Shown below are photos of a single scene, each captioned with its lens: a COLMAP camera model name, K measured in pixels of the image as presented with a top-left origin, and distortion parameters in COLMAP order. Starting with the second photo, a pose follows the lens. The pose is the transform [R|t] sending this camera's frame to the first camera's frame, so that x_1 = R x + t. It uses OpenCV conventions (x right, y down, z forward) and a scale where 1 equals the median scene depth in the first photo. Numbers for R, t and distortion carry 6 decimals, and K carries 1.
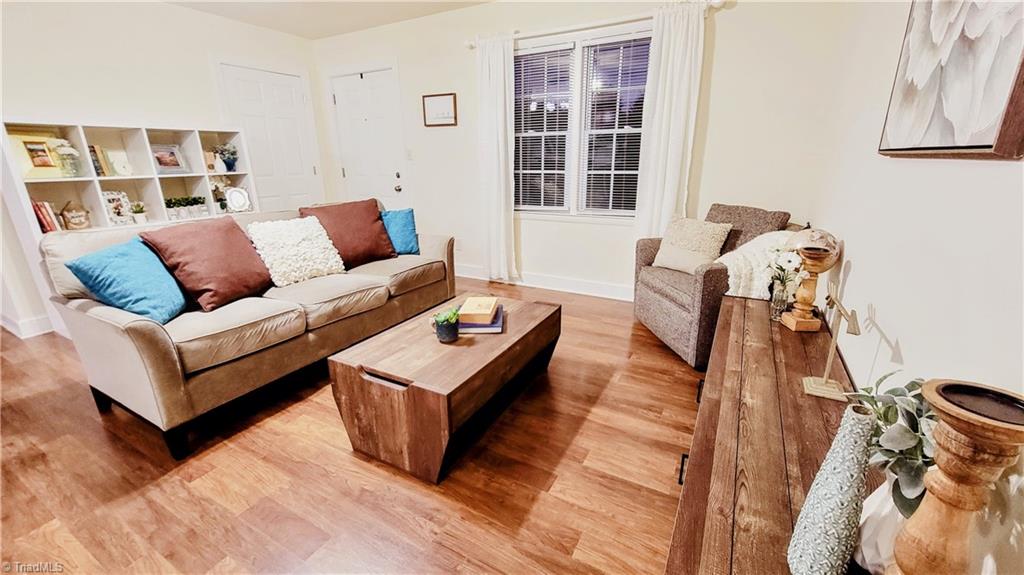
lens RADIAL K [[412.0, 0, 510.6], [0, 412.0, 290.0], [0, 0, 1]] dist [-0.004643, 0.001130]
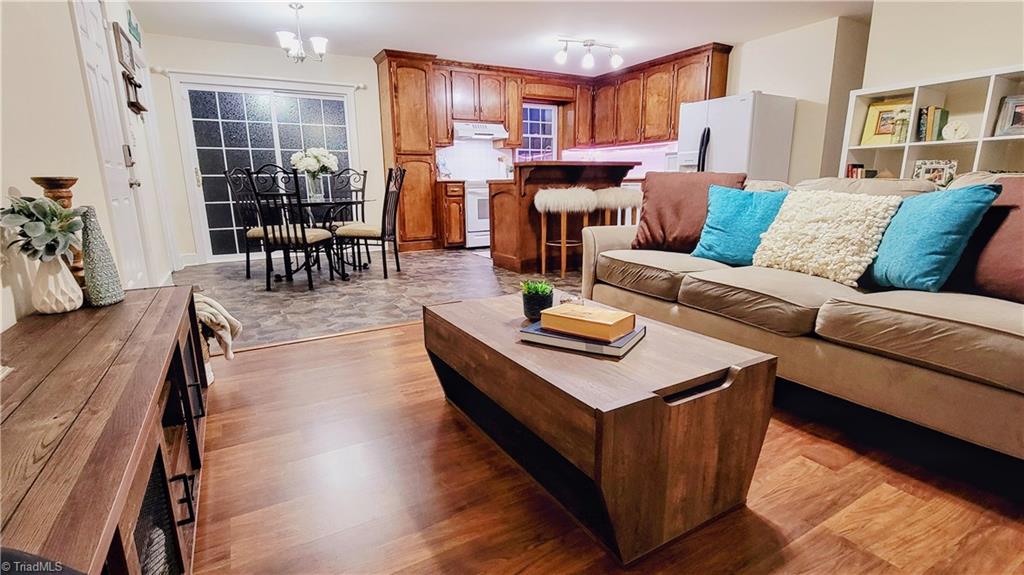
lens RADIAL K [[481.5, 0, 514.6], [0, 481.5, 293.1], [0, 0, 1]] dist [-0.006173, 0.002850]
pose [[-0.510481, 0.209346, -0.834016, 0.397353], [-0.245502, 0.894059, 0.374683, -0.160765], [0.824098, 0.396021, -0.405006, 0.841782]]
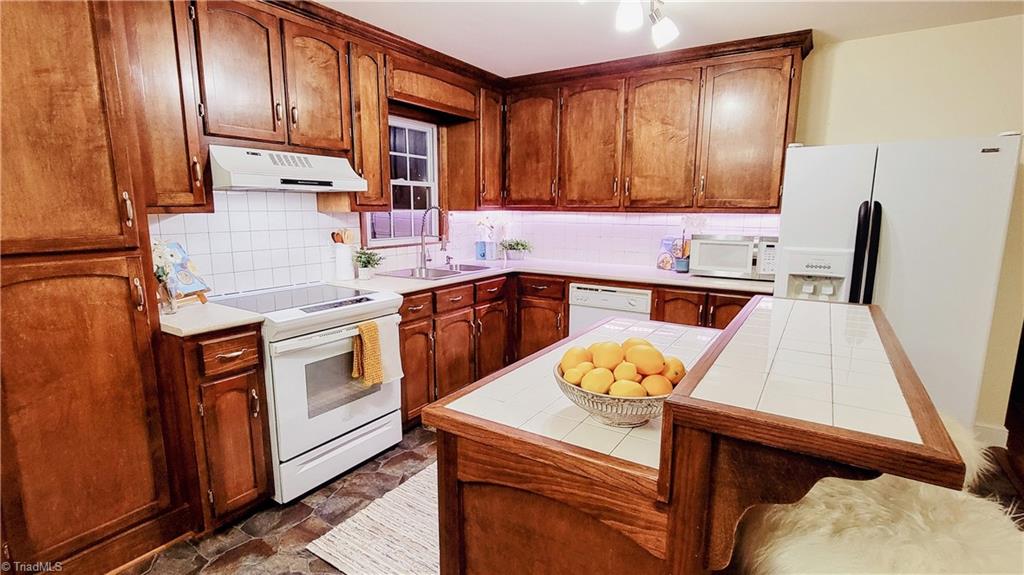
lens RADIAL K [[481.5, 0, 509.8], [0, 481.5, 294.7], [0, 0, 1]] dist [-0.006173, 0.002850]
pose [[-0.068343, 0.185750, -0.980217, -0.758675], [-0.306334, 0.931145, 0.197809, -0.034751], [0.949468, 0.313792, -0.006735, -0.100971]]
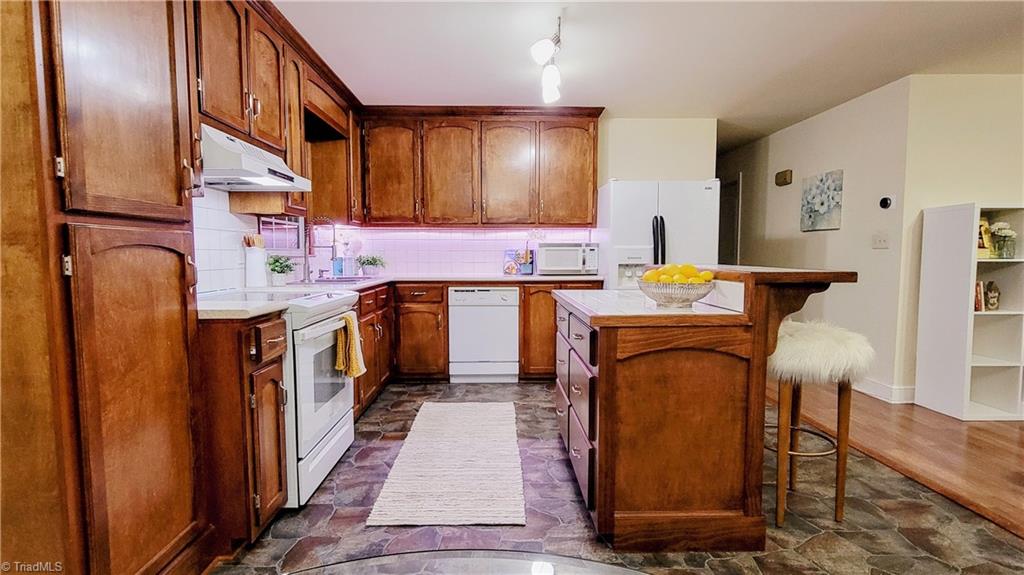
lens RADIAL K [[481.5, 0, 509.8], [0, 481.5, 292.7], [0, 0, 1]] dist [-0.006173, 0.002850]
pose [[0.504518, 0.078856, -0.859792, -0.669846], [-0.264755, 0.961976, -0.067128, 0.203198], [0.821806, 0.261502, 0.506212, -0.548626]]
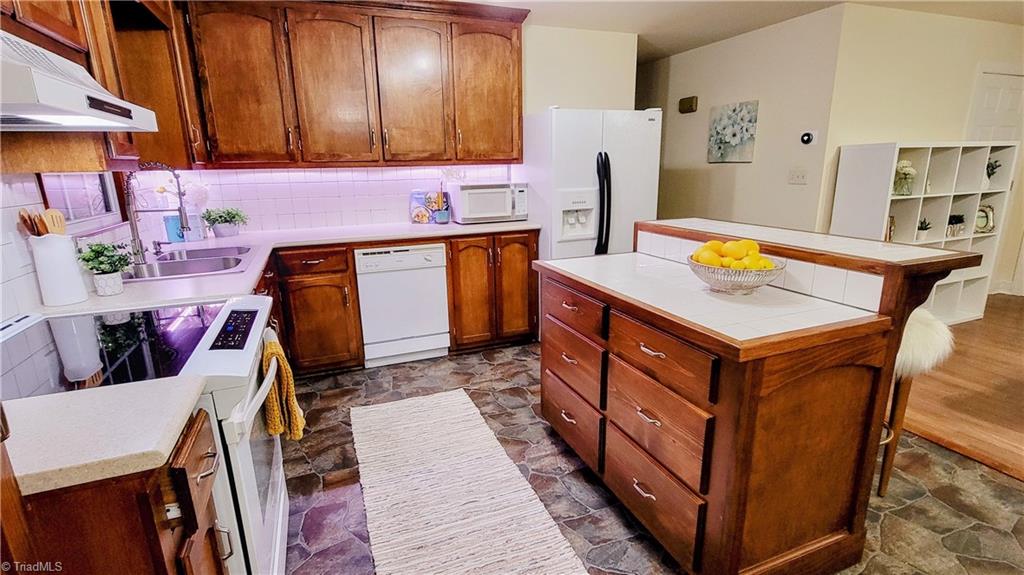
lens RADIAL K [[481.5, 0, 510.2], [0, 481.5, 291.7], [0, 0, 1]] dist [-0.006173, 0.002850]
pose [[0.770673, 0.156872, -0.617619, -1.046378], [-0.181856, 0.983061, 0.022770, 0.141723], [0.610730, 0.094770, 0.786148, -0.607057]]
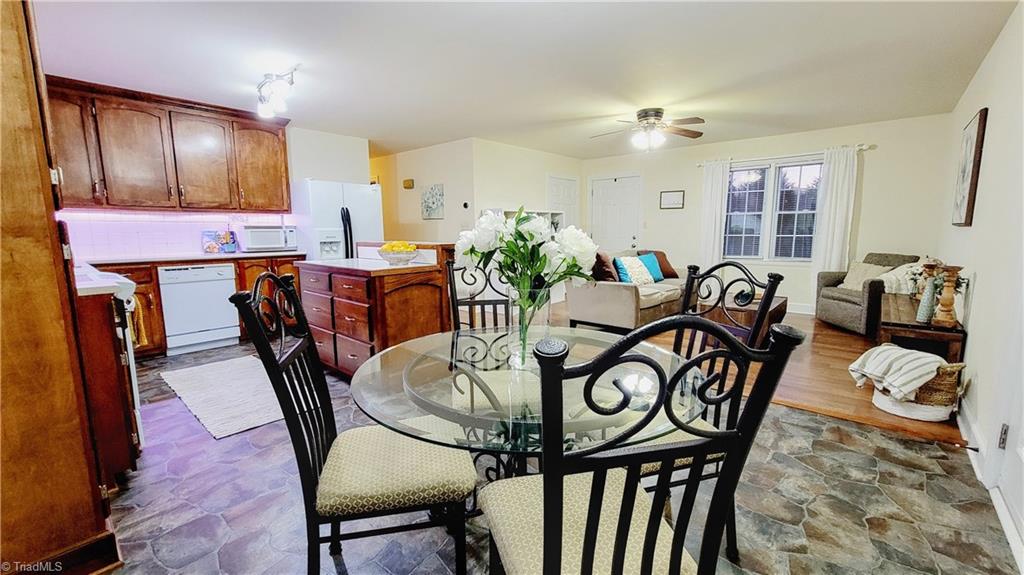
lens RADIAL K [[412.0, 0, 507.4], [0, 412.0, 292.3], [0, 0, 1]] dist [-0.004643, 0.001130]
pose [[0.974714, 0.039521, -0.219935, -0.620855], [-0.073326, 0.986305, -0.147738, 0.331099], [0.211084, 0.160130, 0.964262, -0.995099]]
